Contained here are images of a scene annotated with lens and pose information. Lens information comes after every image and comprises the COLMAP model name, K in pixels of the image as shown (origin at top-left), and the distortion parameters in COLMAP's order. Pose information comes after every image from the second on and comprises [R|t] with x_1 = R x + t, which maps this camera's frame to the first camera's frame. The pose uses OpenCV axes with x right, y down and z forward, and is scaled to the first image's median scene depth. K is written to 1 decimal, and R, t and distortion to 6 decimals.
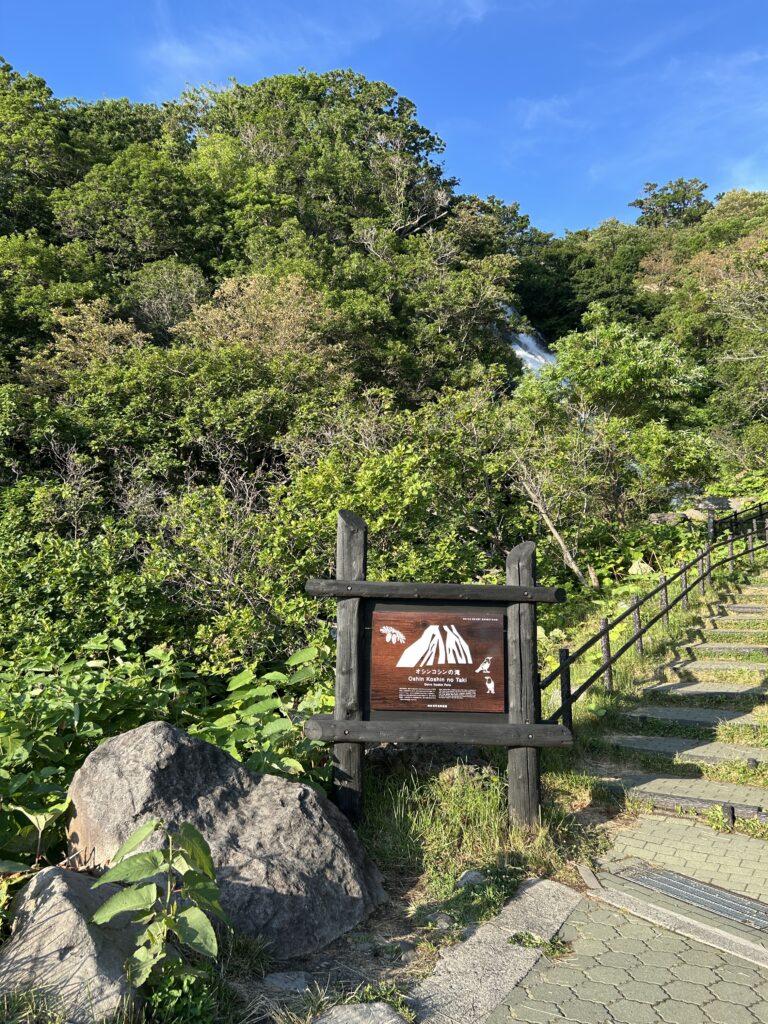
lens RADIAL K [[773.2, 0, 388.1], [0, 773.2, 508.8], [0, 0, 1]] dist [0.061575, -0.006003]
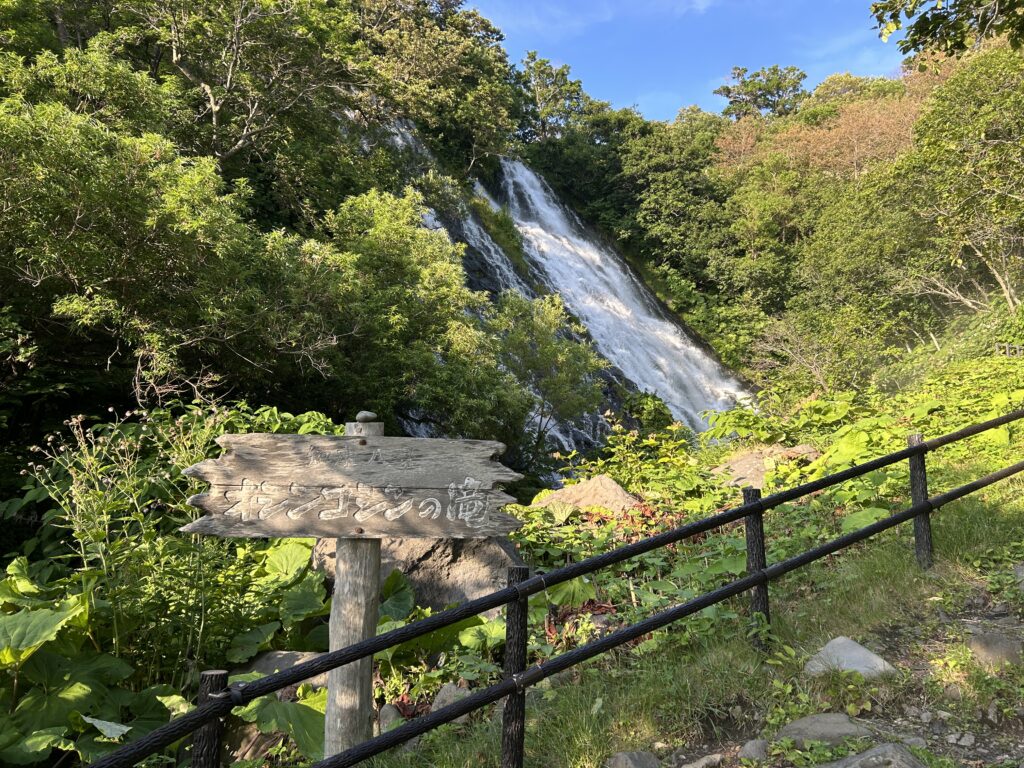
lens RADIAL K [[773.2, 0, 514.2], [0, 773.2, 388.8], [0, 0, 1]] dist [0.061575, -0.006003]
pose [[0.998937, 0.043438, 0.015416, 0.132179], [-0.042276, 0.996718, -0.069042, -0.004401], [-0.018365, 0.068317, 0.997495, 0.264427]]
